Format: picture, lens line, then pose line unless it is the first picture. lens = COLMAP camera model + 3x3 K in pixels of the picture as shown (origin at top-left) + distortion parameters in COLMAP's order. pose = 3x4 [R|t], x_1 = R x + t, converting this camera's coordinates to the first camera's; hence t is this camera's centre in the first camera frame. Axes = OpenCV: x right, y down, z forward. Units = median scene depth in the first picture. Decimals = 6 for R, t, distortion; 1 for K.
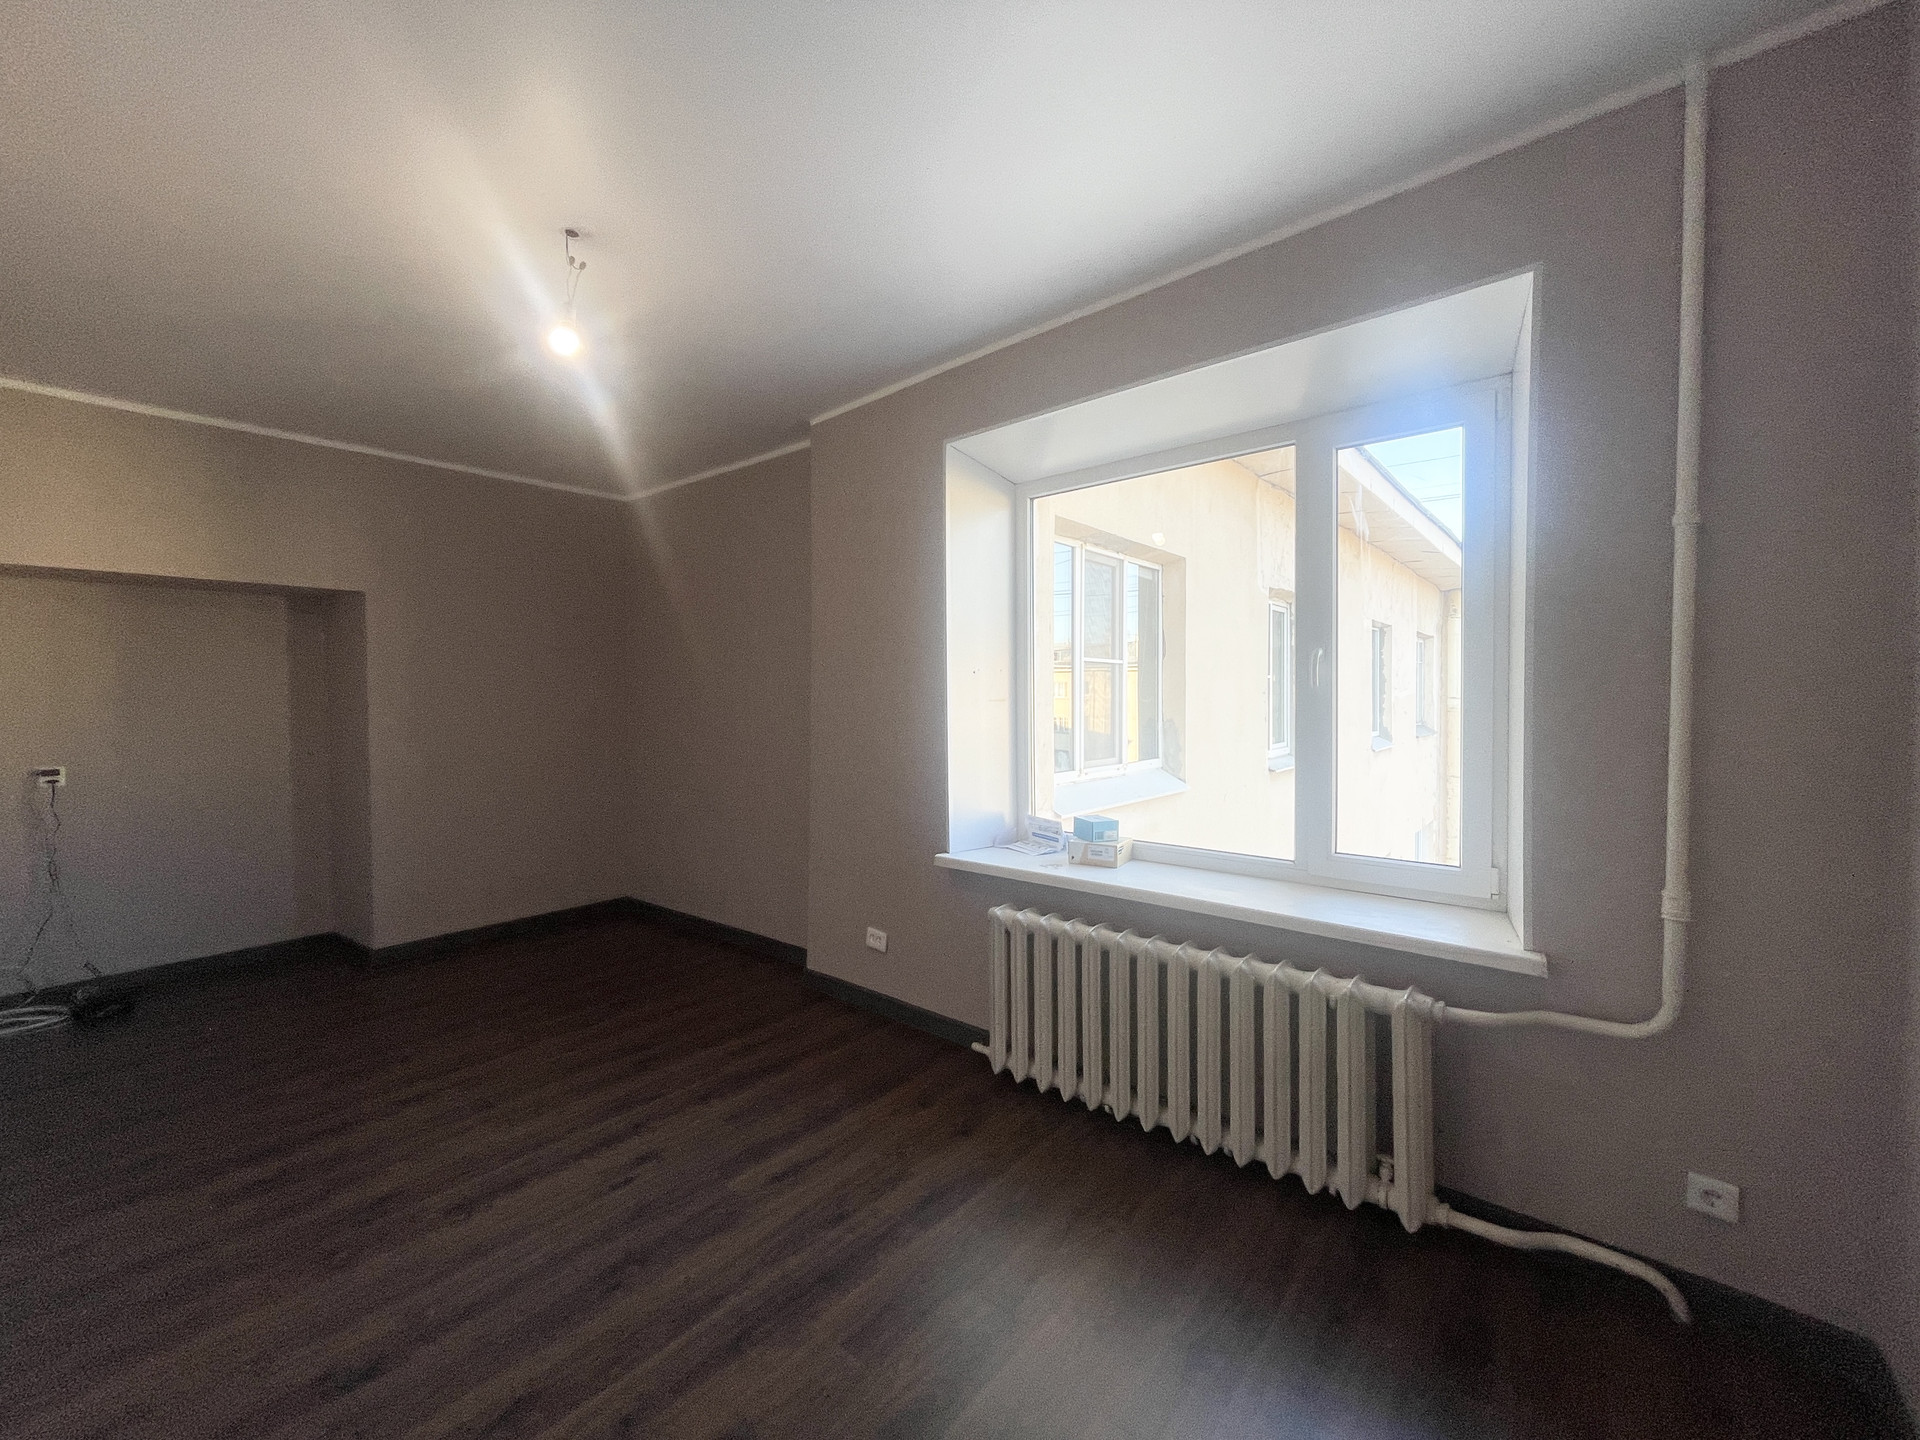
lens RADIAL K [[781.6, 0, 954.0], [0, 781.6, 708.9], [0, 0, 1]] dist [-0.001819, -0.000336]
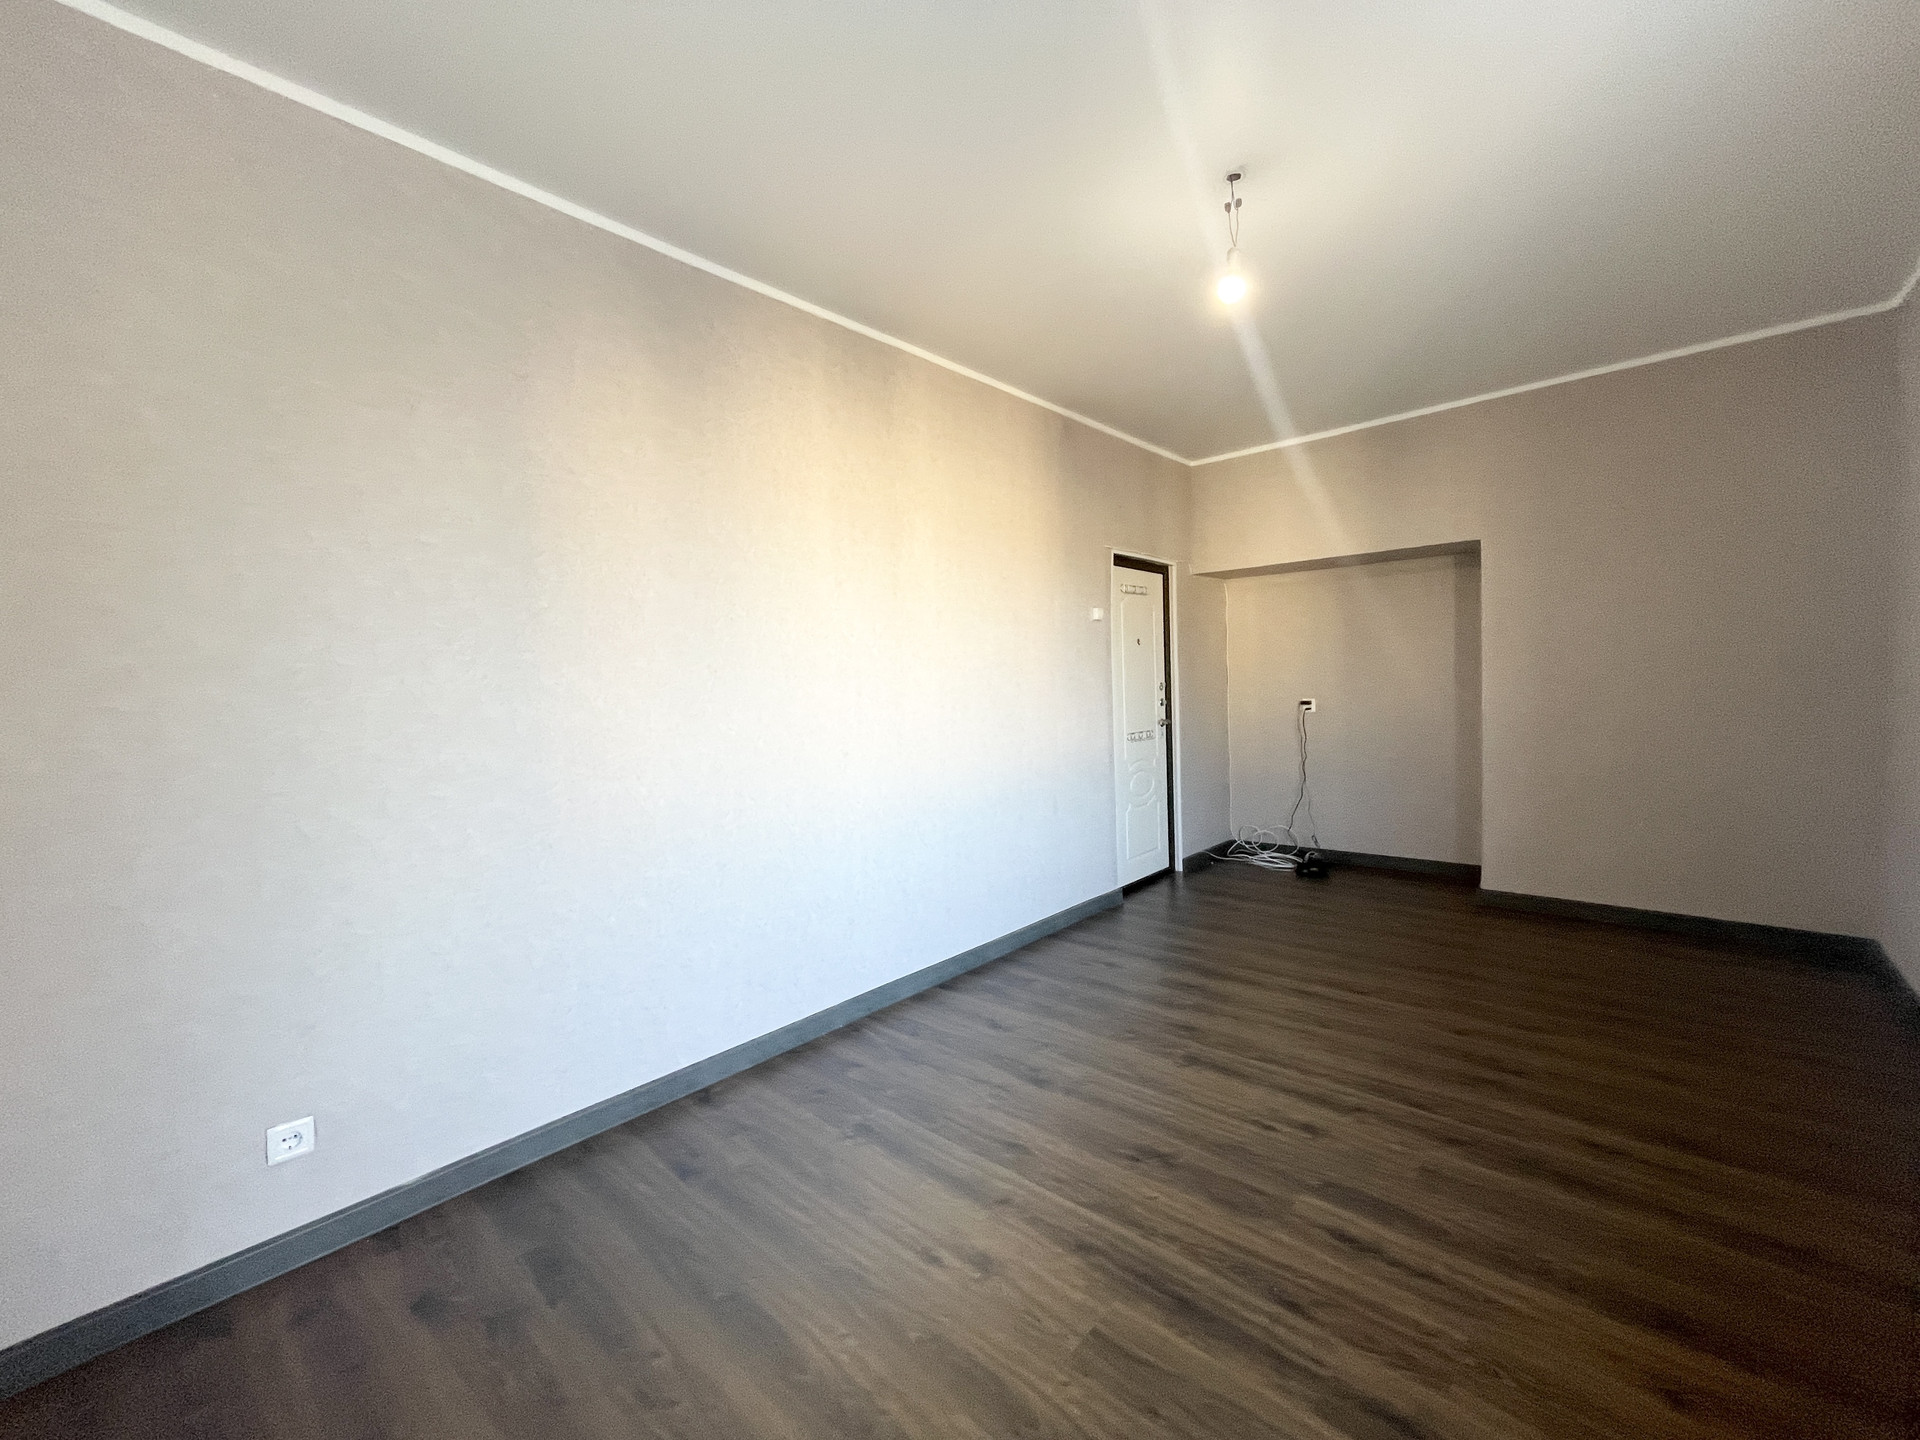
lens RADIAL K [[781.6, 0, 954.0], [0, 781.6, 708.9], [0, 0, 1]] dist [-0.001819, -0.000336]
pose [[-0.047780, 0.045045, -0.997842, 0.509627], [0.016941, 0.998875, 0.044281, 0.025511], [0.998714, -0.014789, -0.048489, 0.602451]]
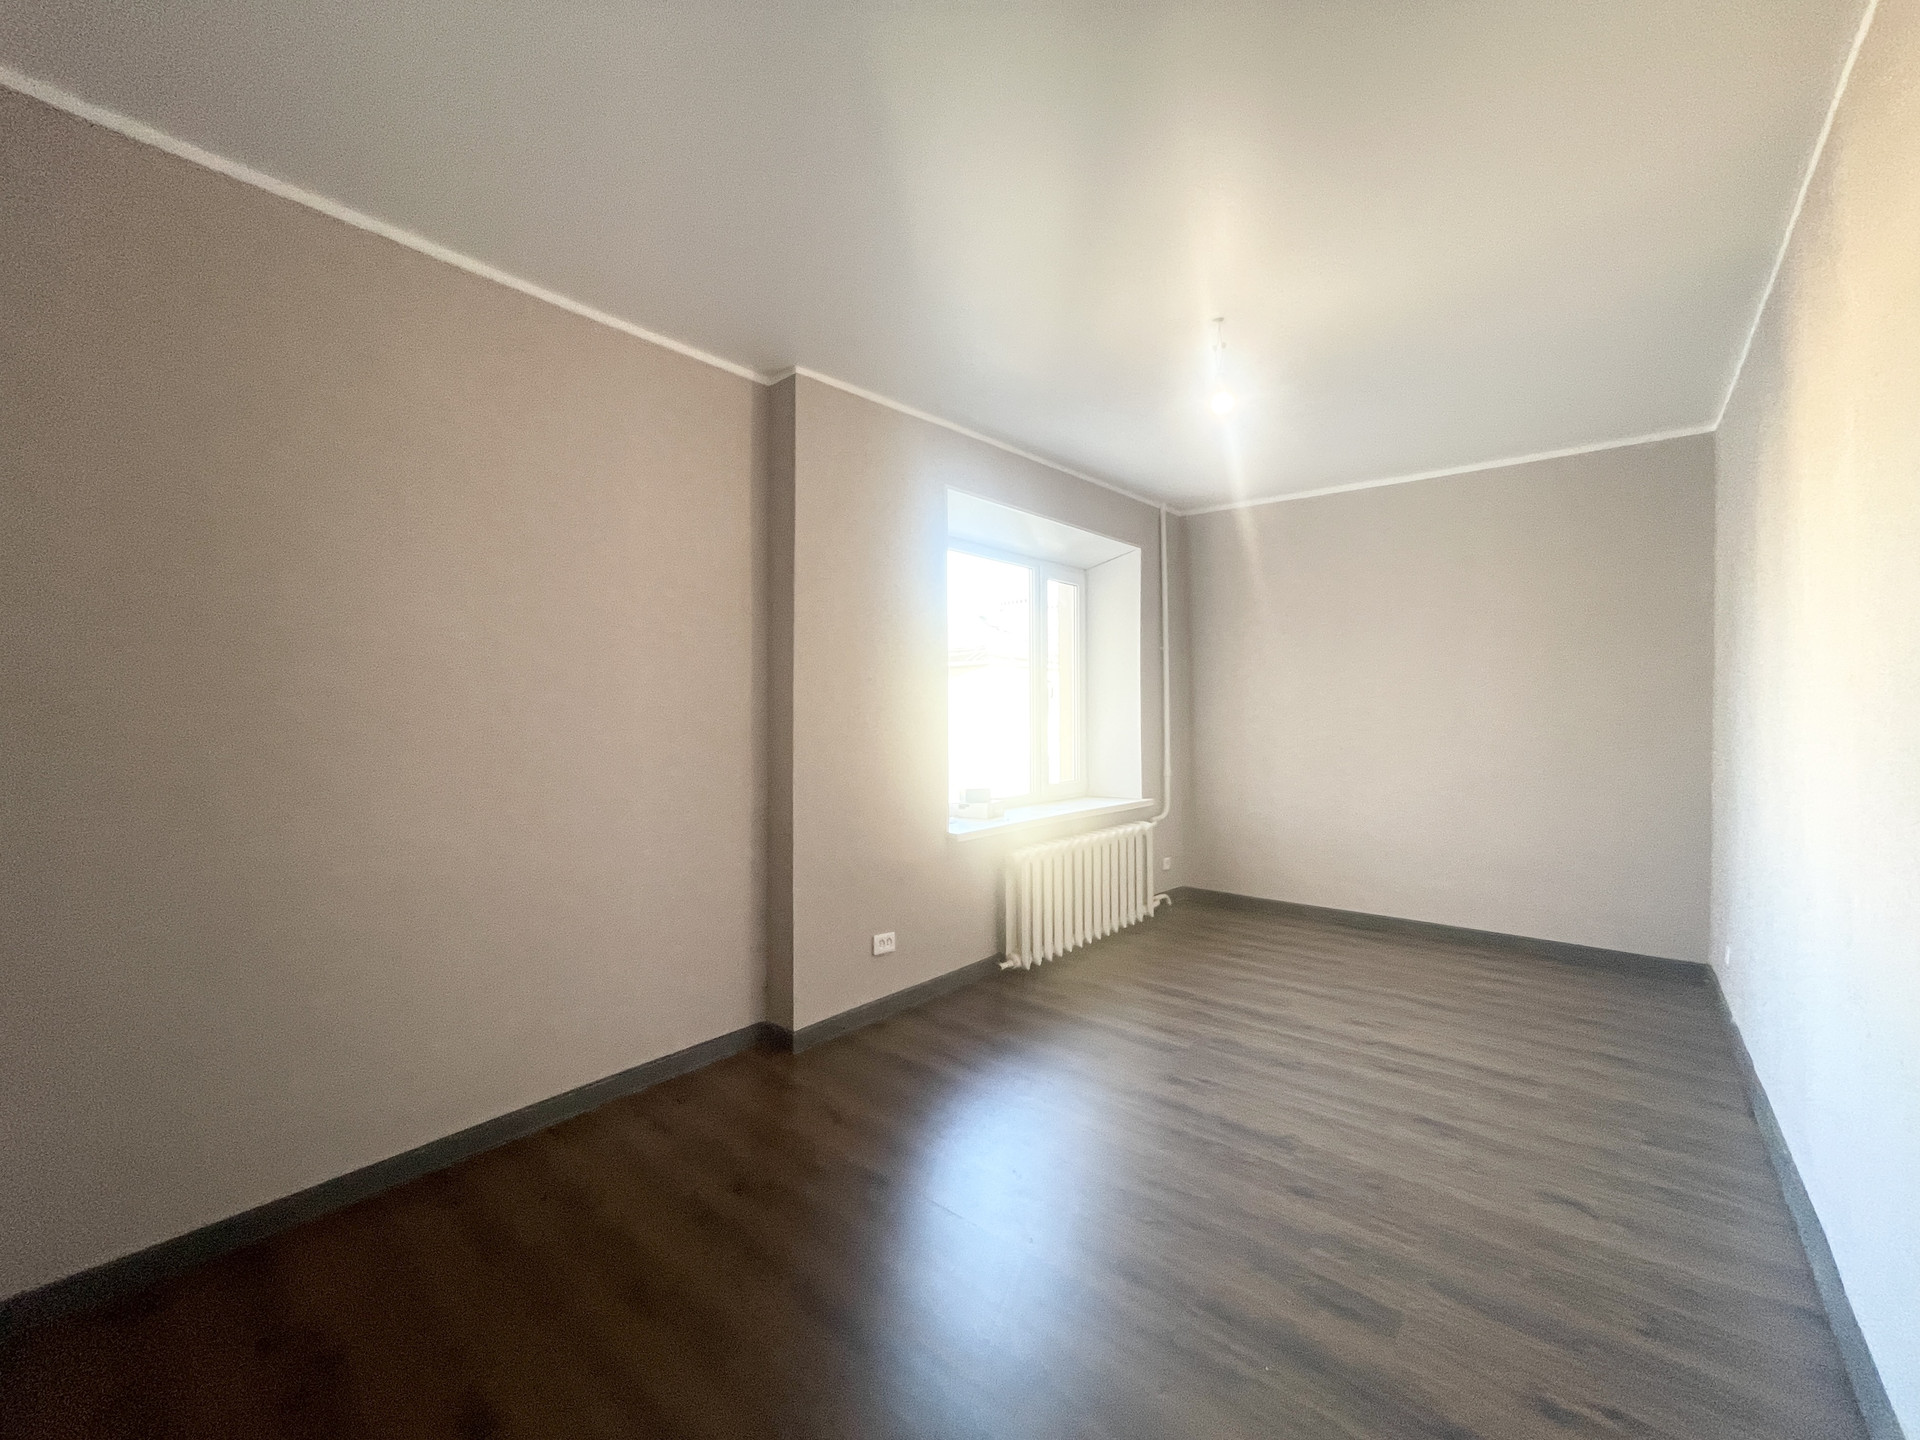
lens RADIAL K [[781.6, 0, 954.0], [0, 781.6, 708.9], [0, 0, 1]] dist [-0.001819, -0.000336]
pose [[0.015685, 0.013102, 0.999791, -1.529454], [0.022354, 0.999660, -0.013451, 0.017610], [-0.999627, 0.022560, 0.015386, 1.244596]]
